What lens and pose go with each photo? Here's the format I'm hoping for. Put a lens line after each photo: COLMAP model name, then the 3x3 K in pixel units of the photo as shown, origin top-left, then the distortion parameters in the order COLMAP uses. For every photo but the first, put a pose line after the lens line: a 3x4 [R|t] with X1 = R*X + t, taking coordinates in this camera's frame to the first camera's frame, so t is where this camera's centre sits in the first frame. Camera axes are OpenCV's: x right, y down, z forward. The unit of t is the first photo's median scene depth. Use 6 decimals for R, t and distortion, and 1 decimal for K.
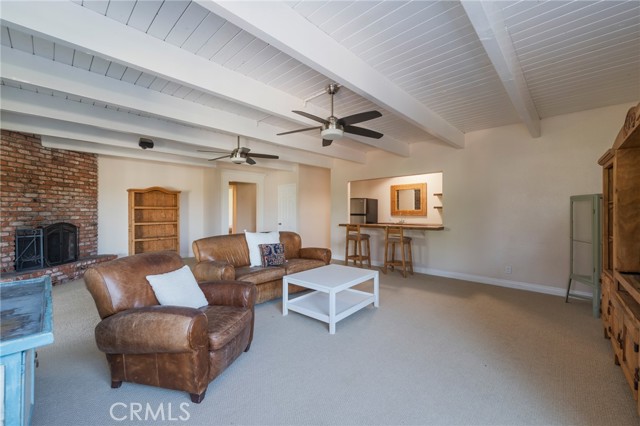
lens RADIAL K [[259.7, 0, 315.9], [0, 259.7, 211.6], [0, 0, 1]] dist [0.000147, -0.001939]
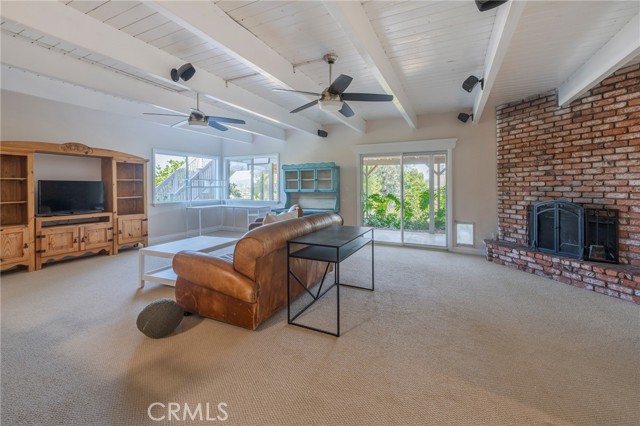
lens RADIAL K [[259.7, 0, 321.3], [0, 259.7, 188.0], [0, 0, 1]] dist [0.000147, -0.001939]
pose [[-0.947347, -0.001201, -0.320207, -0.079736], [-0.002345, 0.999992, 0.003186, 0.004884], [0.320200, 0.003769, -0.947342, 1.552908]]
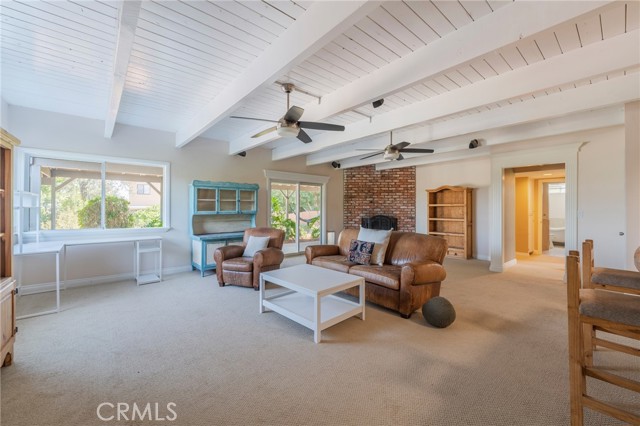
lens RADIAL K [[259.7, 0, 317.9], [0, 259.7, 211.3], [0, 0, 1]] dist [0.000147, -0.001939]
pose [[-0.102165, 0.009409, -0.994723, 0.701177], [-0.003775, 0.999944, 0.009846, 0.003255], [0.994760, 0.004761, -0.102124, 0.803354]]
